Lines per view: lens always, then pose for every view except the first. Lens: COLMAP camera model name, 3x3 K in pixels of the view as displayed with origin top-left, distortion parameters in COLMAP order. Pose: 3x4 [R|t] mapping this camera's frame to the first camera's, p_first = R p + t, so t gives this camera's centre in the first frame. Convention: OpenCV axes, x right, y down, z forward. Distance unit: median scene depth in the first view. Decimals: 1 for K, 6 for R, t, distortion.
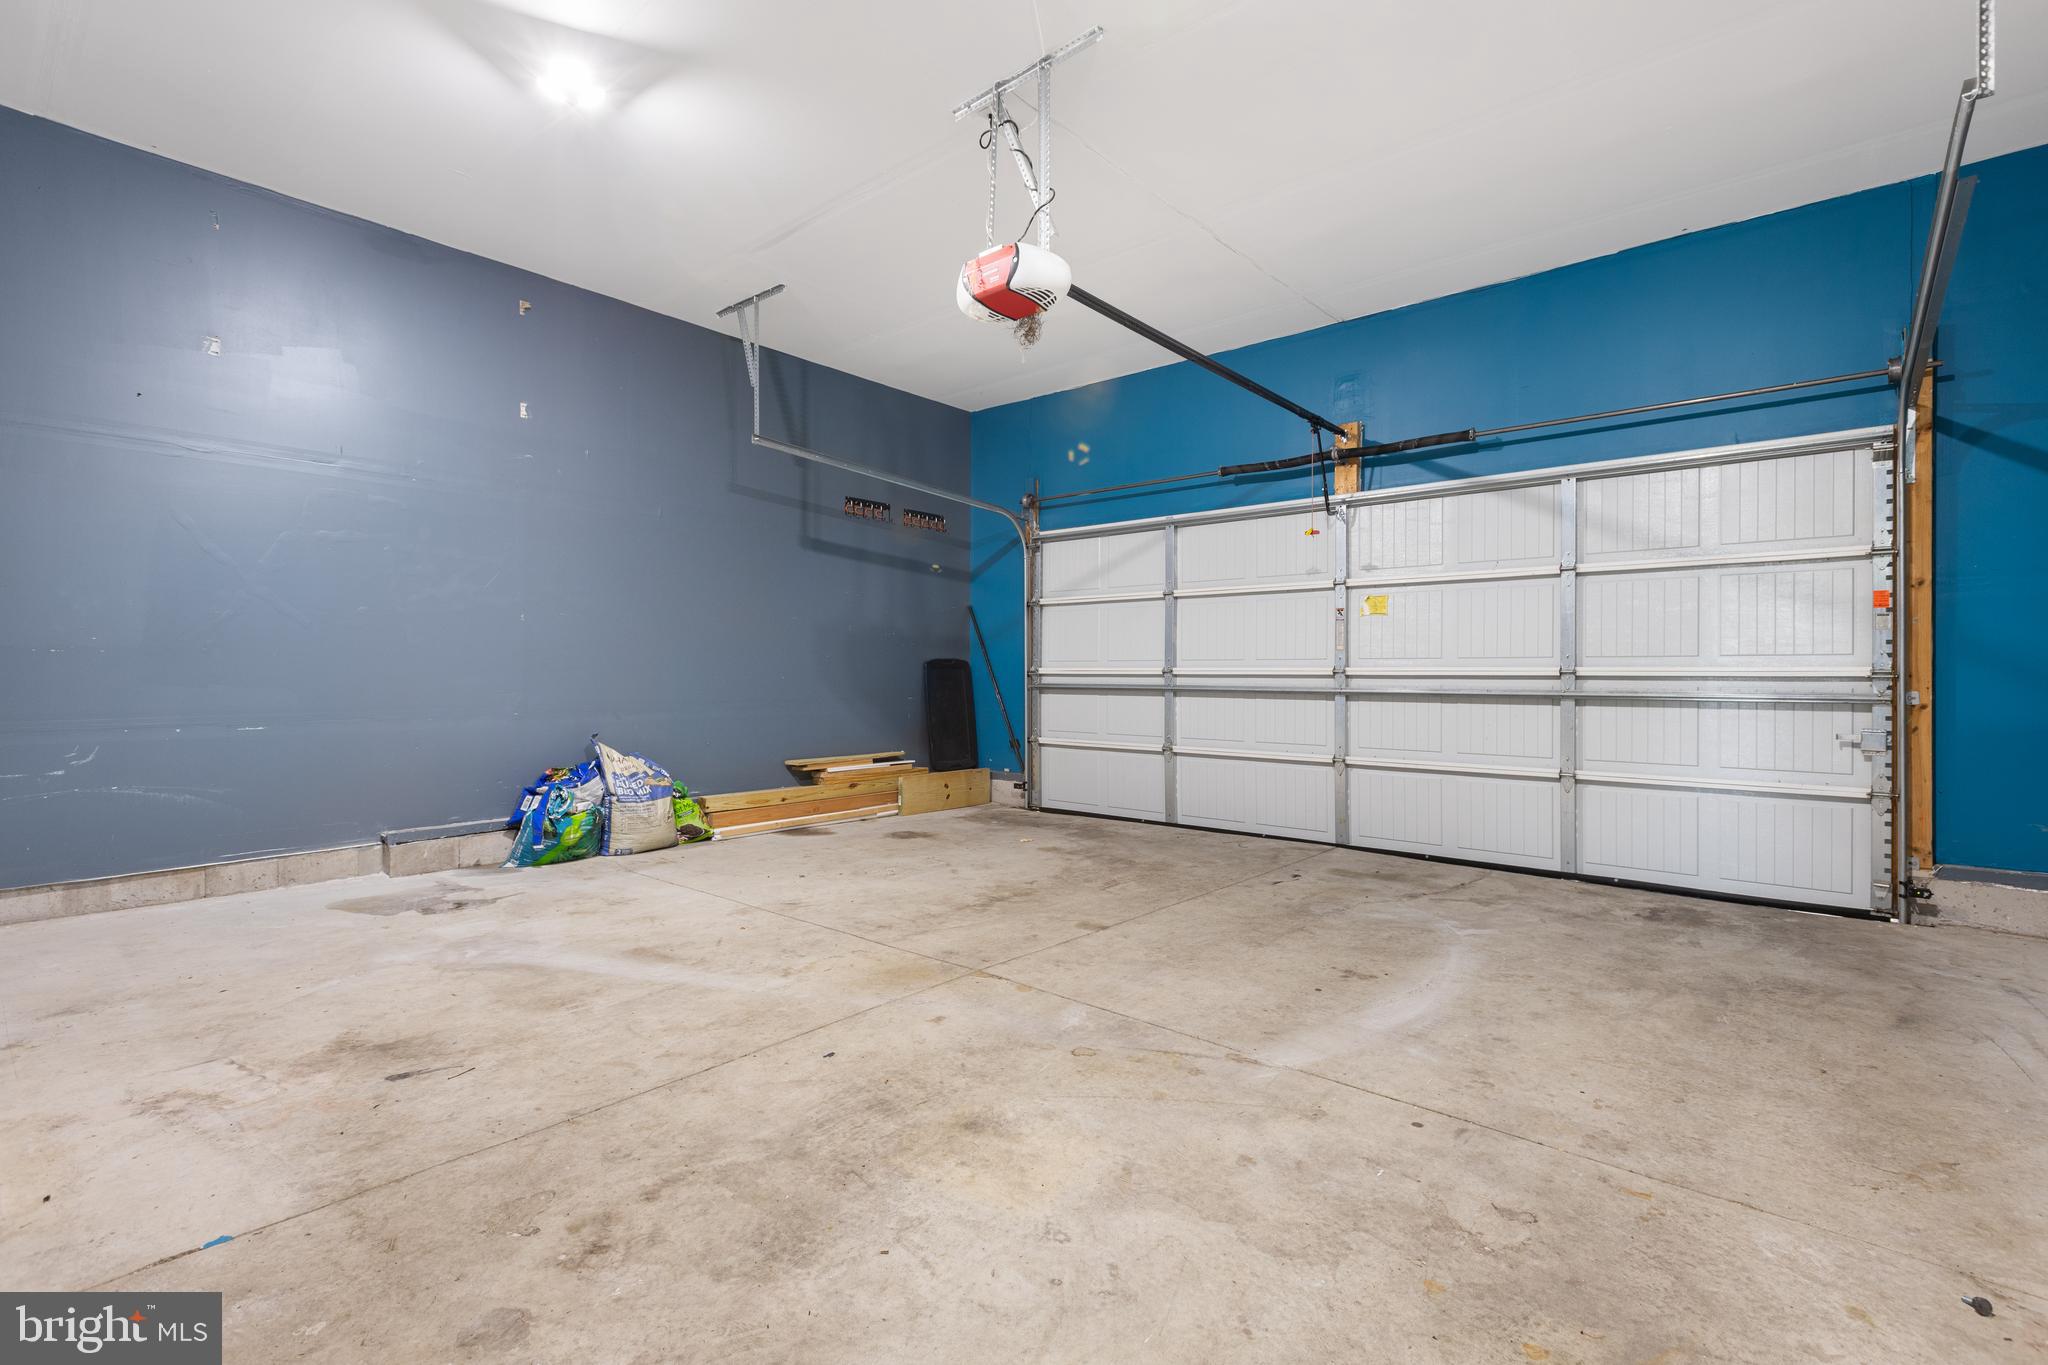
lens RADIAL K [[913.1, 0, 1026.4], [0, 913.1, 688.7], [0, 0, 1]] dist [0.001067, -0.001120]
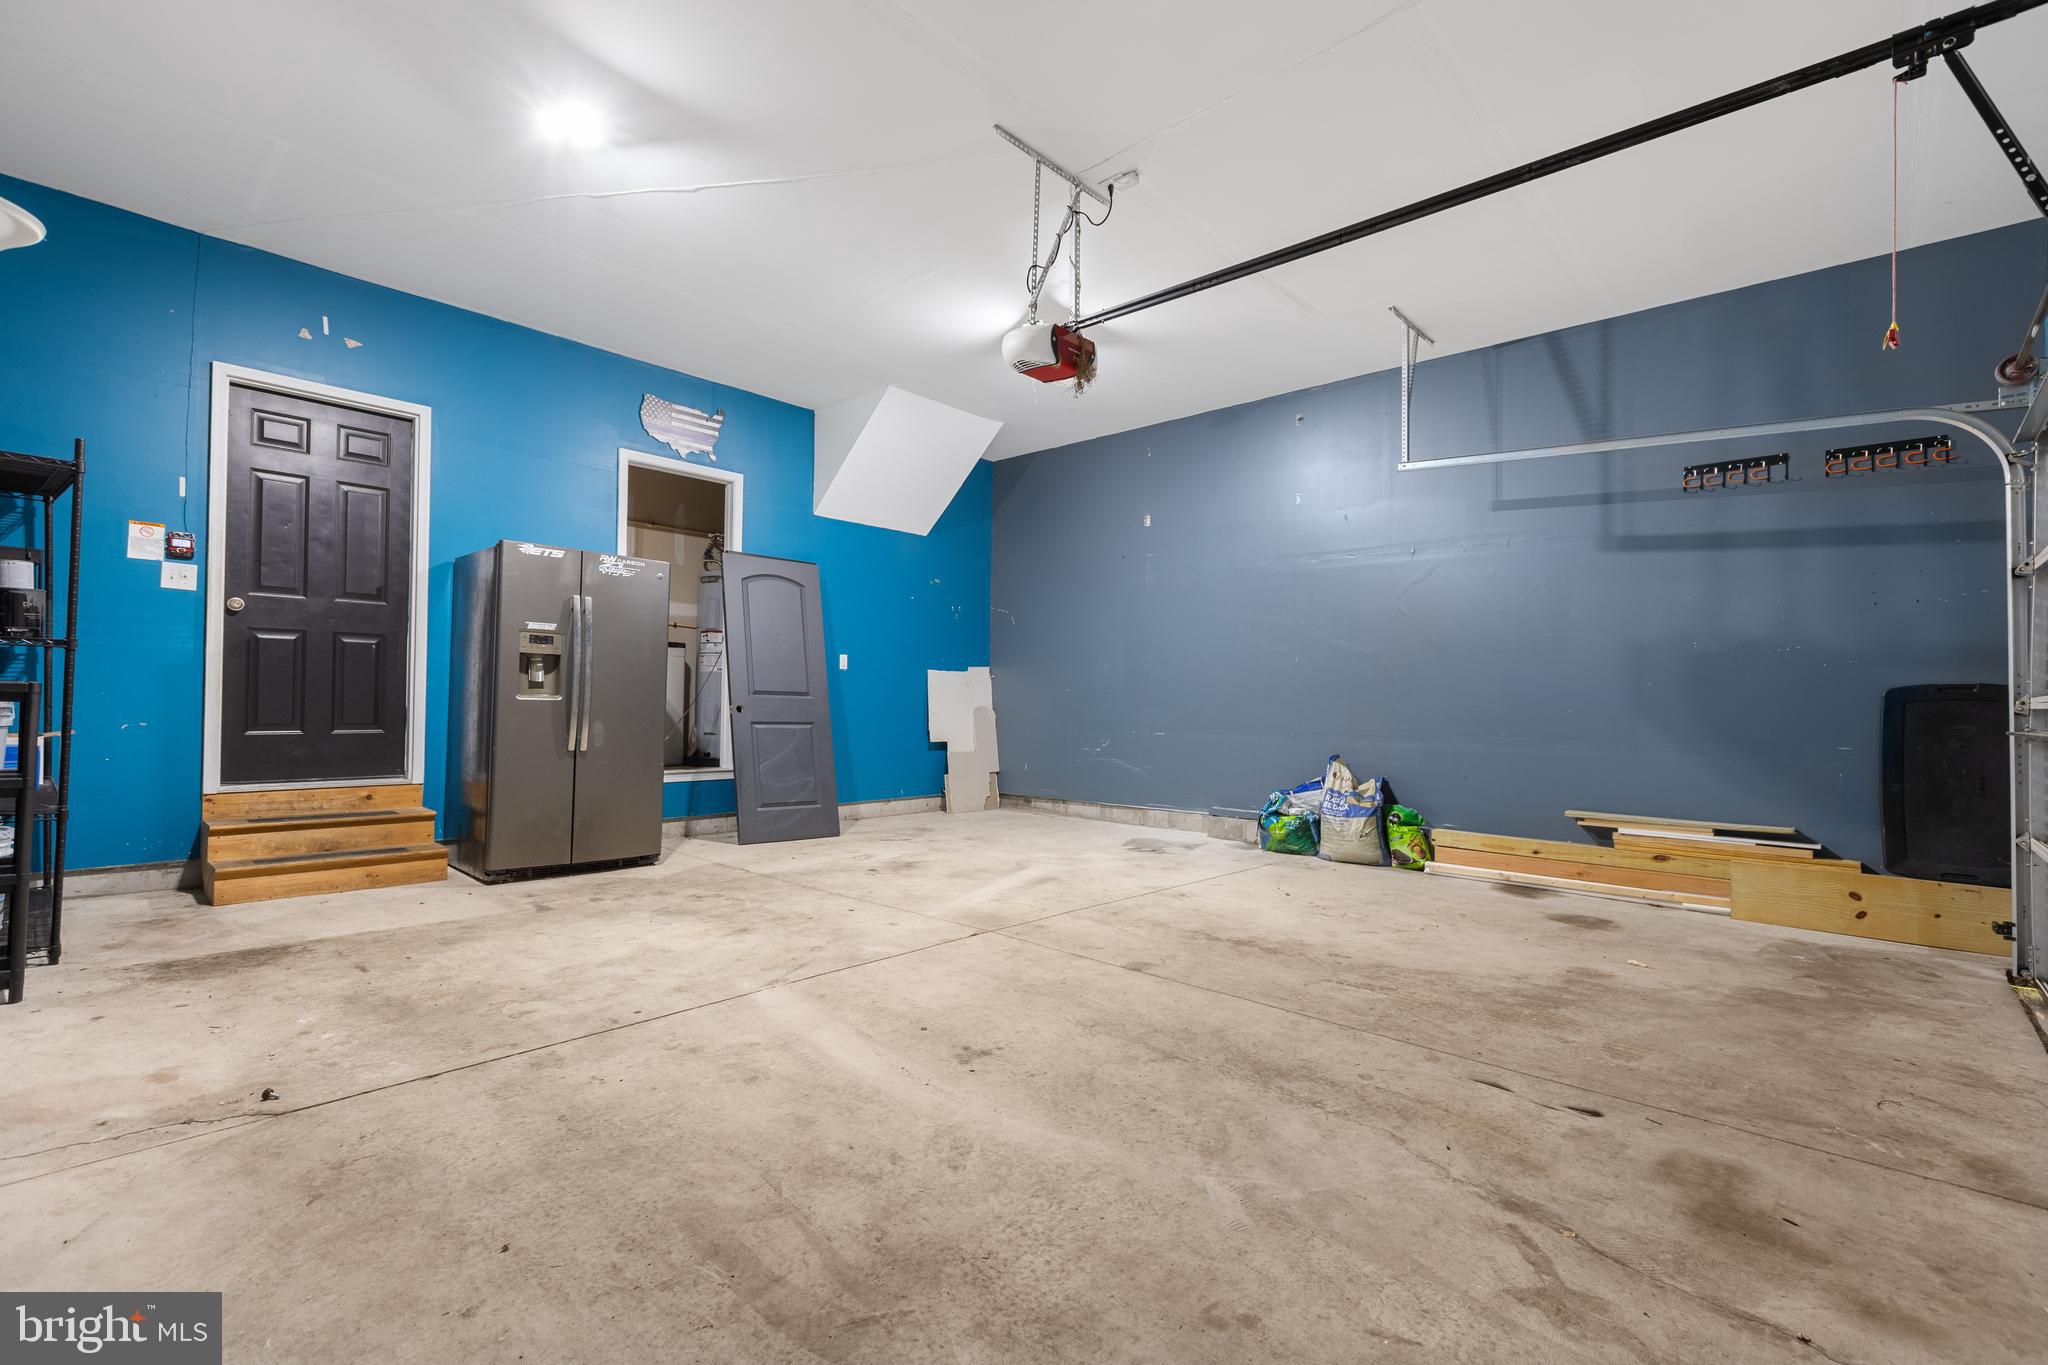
lens RADIAL K [[913.1, 0, 1026.4], [0, 913.1, 688.7], [0, 0, 1]] dist [0.001067, -0.001120]
pose [[-0.027457, -0.019230, -0.999438, 1.236167], [-0.034023, 0.999254, -0.018292, 0.000191], [0.999044, 0.033501, -0.028091, 1.109801]]
